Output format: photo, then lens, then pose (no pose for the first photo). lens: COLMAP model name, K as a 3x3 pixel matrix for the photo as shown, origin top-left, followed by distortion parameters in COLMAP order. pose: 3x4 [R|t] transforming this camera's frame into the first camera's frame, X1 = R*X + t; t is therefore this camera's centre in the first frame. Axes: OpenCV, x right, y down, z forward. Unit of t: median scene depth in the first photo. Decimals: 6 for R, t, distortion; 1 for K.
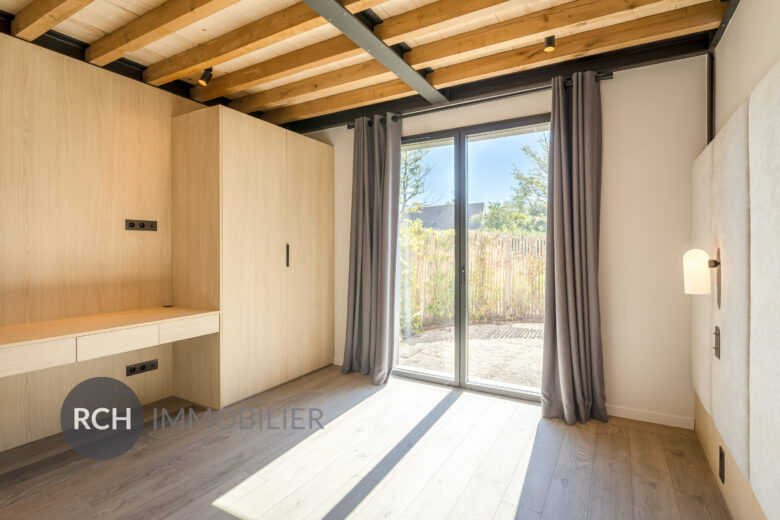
lens RADIAL K [[377.1, 0, 368.2], [0, 377.1, 250.7], [0, 0, 1]] dist [-0.001737, -0.001884]
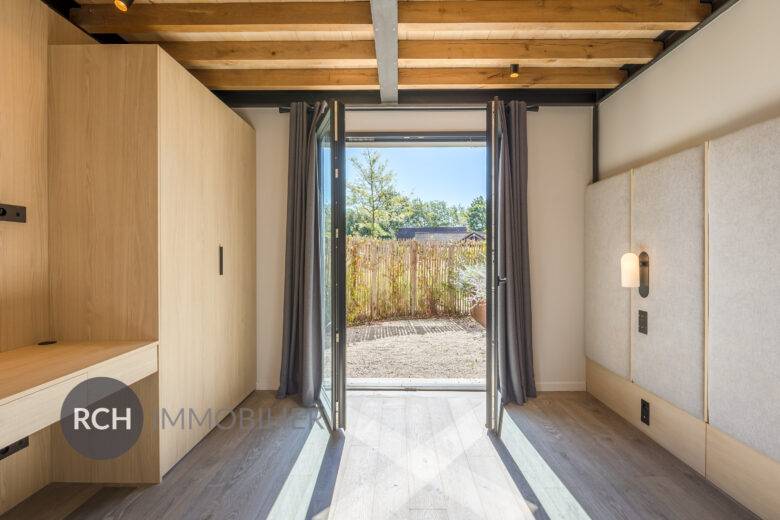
lens RADIAL K [[377.1, 0, 389.7], [0, 377.1, 255.0], [0, 0, 1]] dist [-0.001737, -0.001884]
pose [[0.871651, -0.001470, 0.490125, -0.342969], [0.000815, 0.999998, 0.001549, -0.000335], [-0.490127, -0.000951, 0.871651, 0.173687]]
